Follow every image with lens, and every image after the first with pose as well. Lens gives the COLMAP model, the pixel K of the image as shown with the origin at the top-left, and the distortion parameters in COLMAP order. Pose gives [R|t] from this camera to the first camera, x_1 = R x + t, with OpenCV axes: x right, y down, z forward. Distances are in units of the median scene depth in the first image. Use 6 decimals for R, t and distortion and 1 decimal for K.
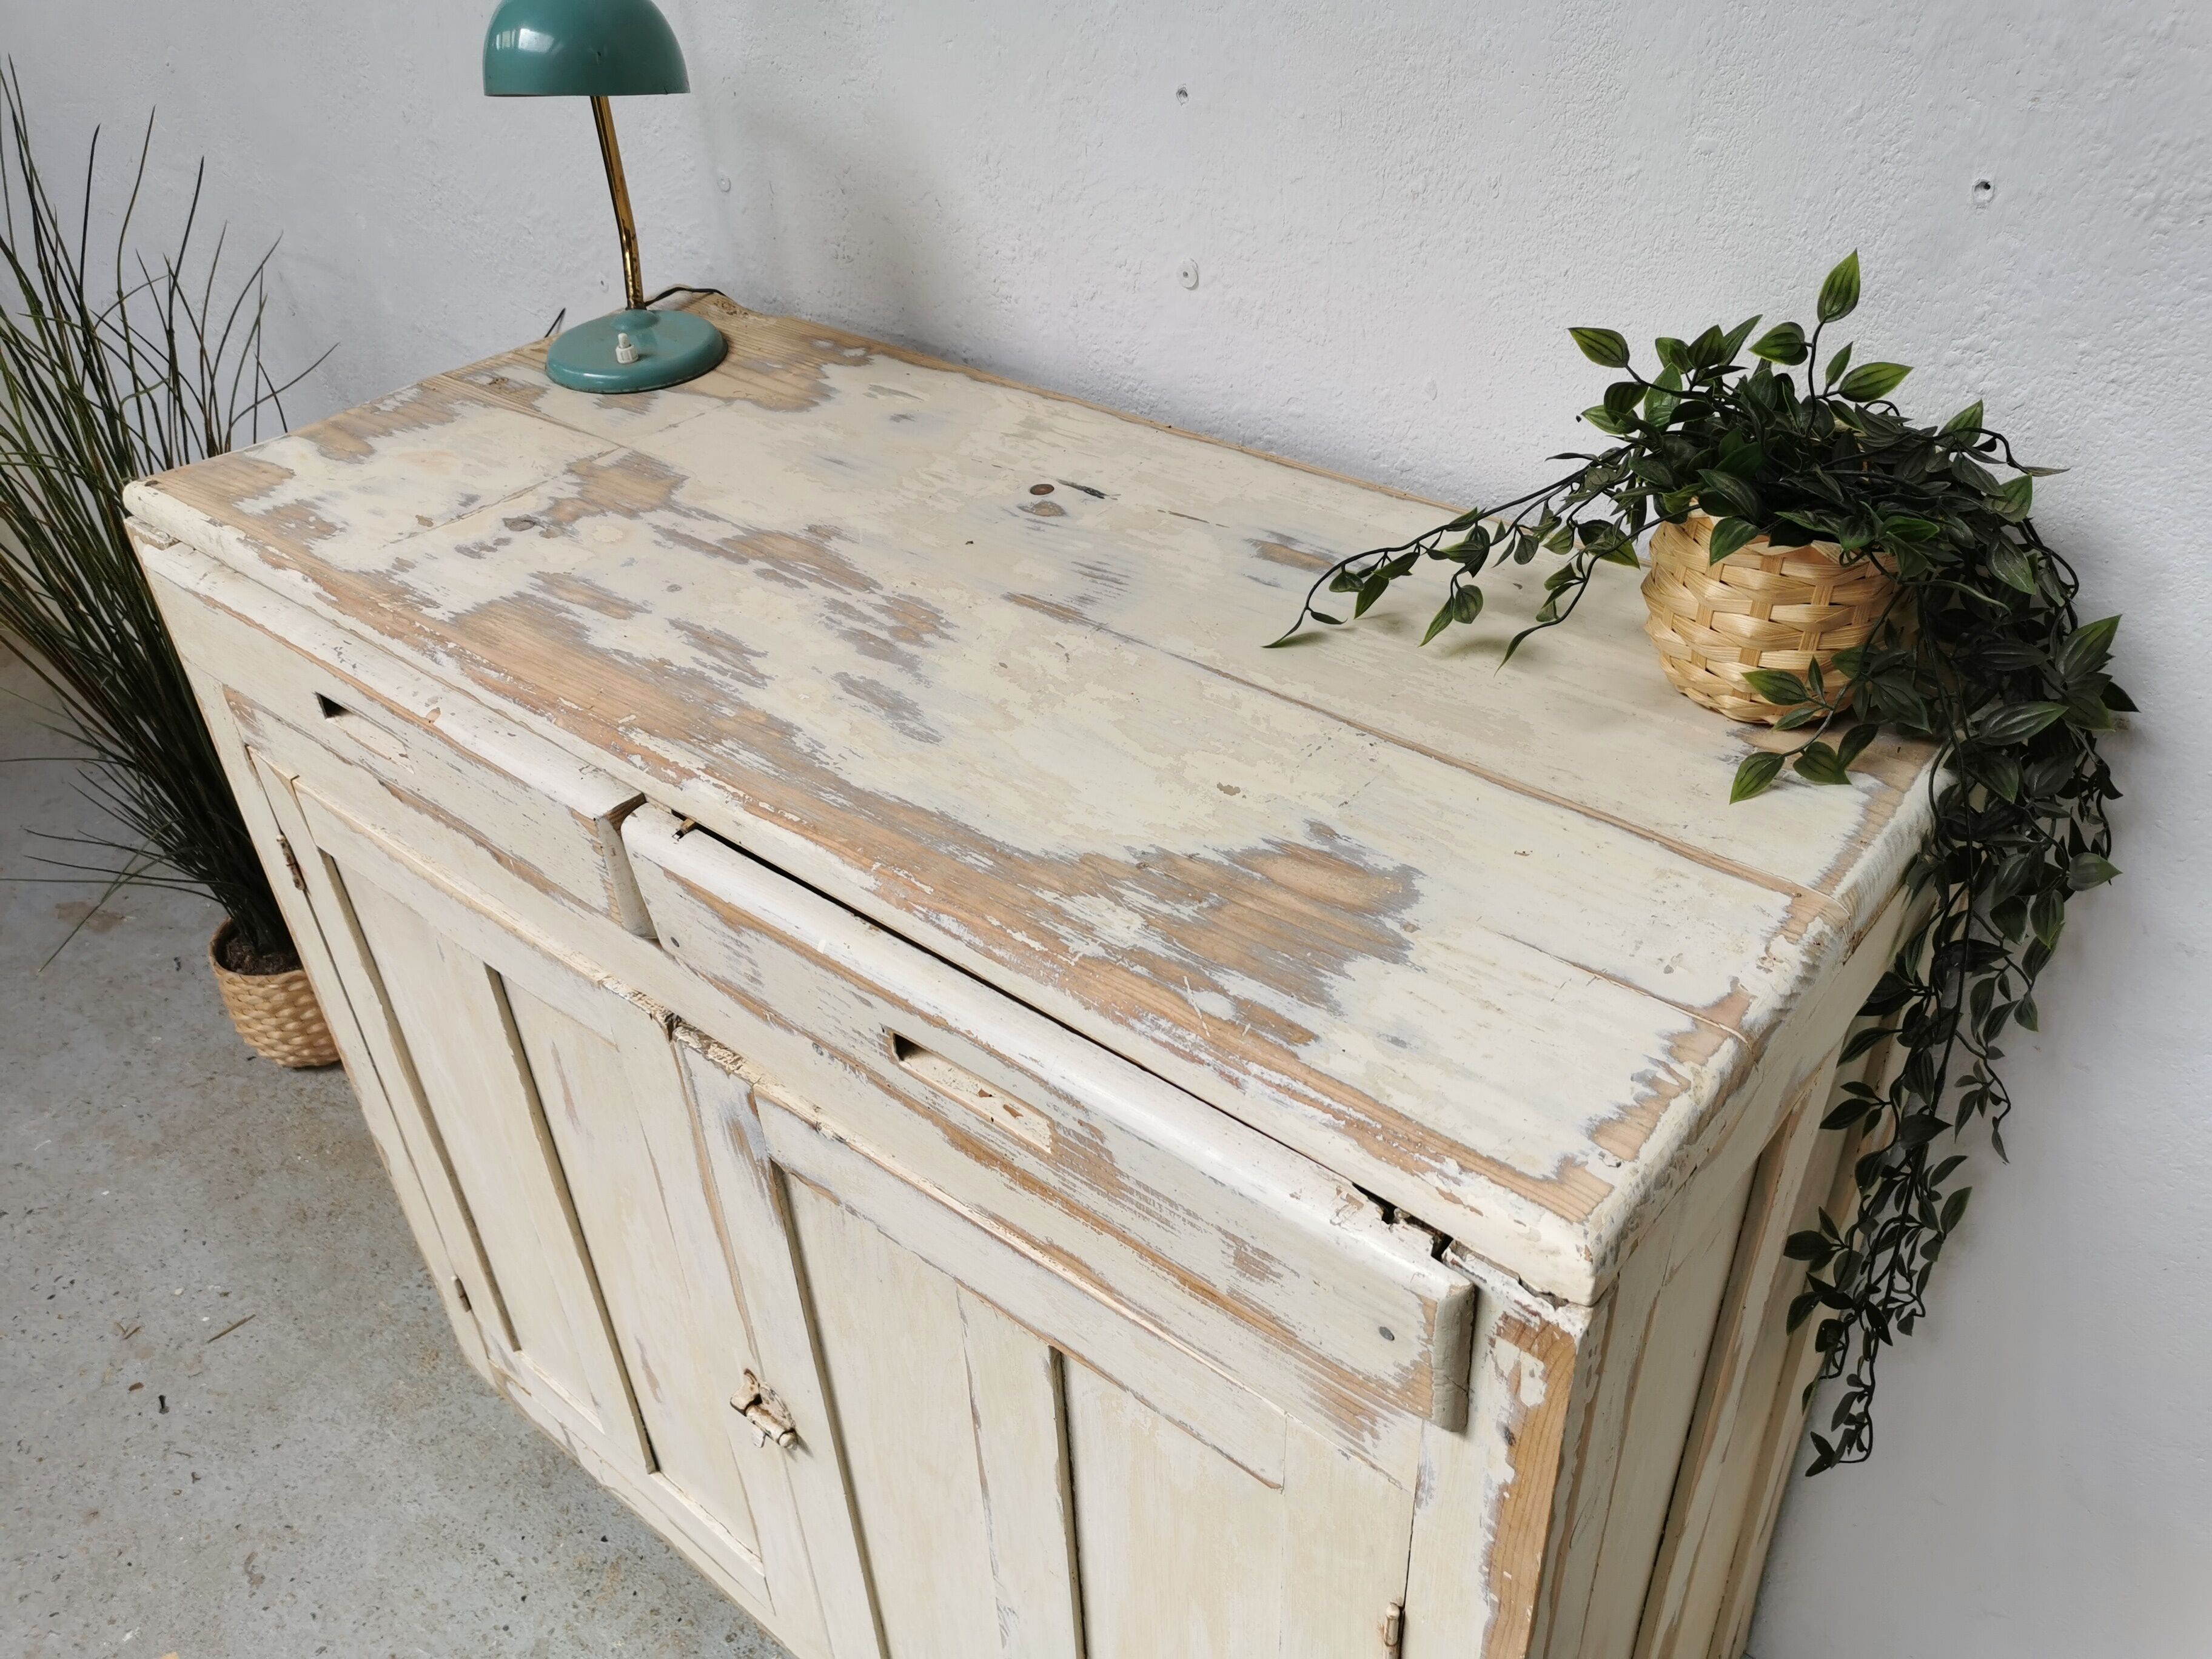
lens RADIAL K [[1710.2, 0, 1111.2], [0, 1710.2, 829.3], [0, 0, 1]] dist [0.062647, -0.067424]
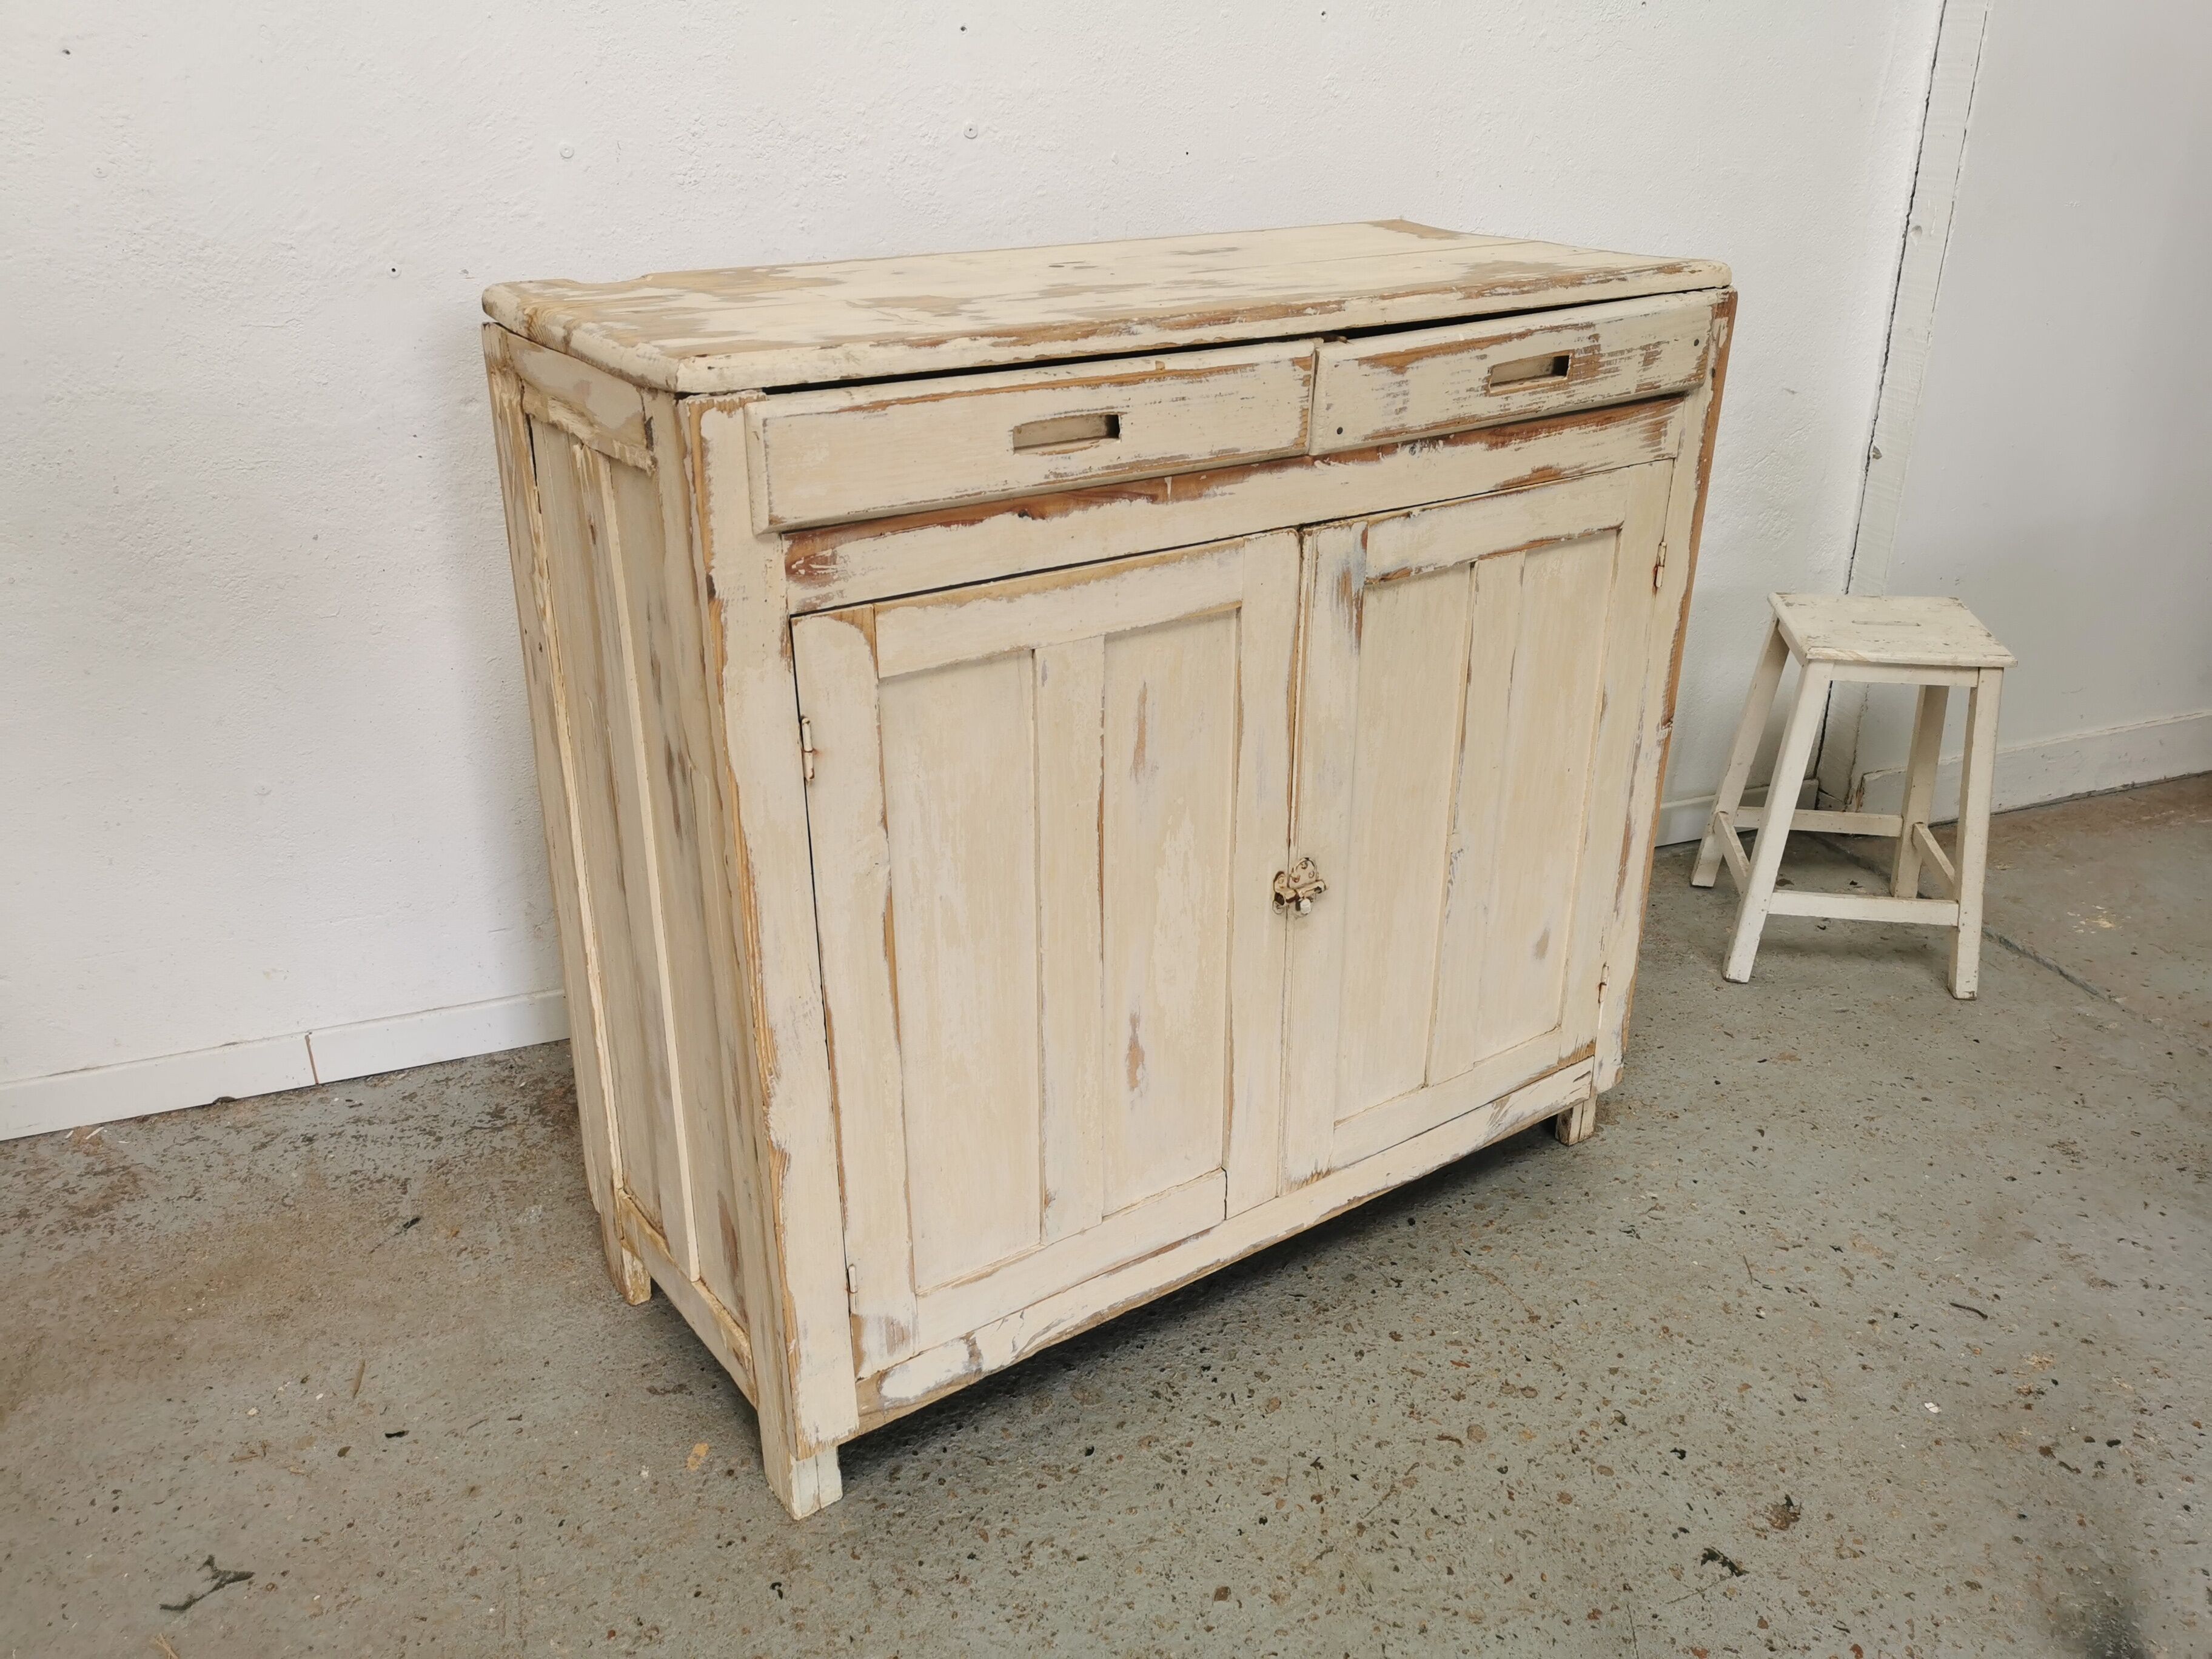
lens RADIAL K [[1652.5, 0, 1082.2], [0, 1652.5, 789.4], [0, 0, 1]] dist [0.062427, -0.000470]
pose [[0.298499, -0.338985, 0.892181, -1.693576], [0.564102, 0.816706, 0.121575, 0.014395], [-0.769862, 0.466991, 0.435008, 0.624632]]
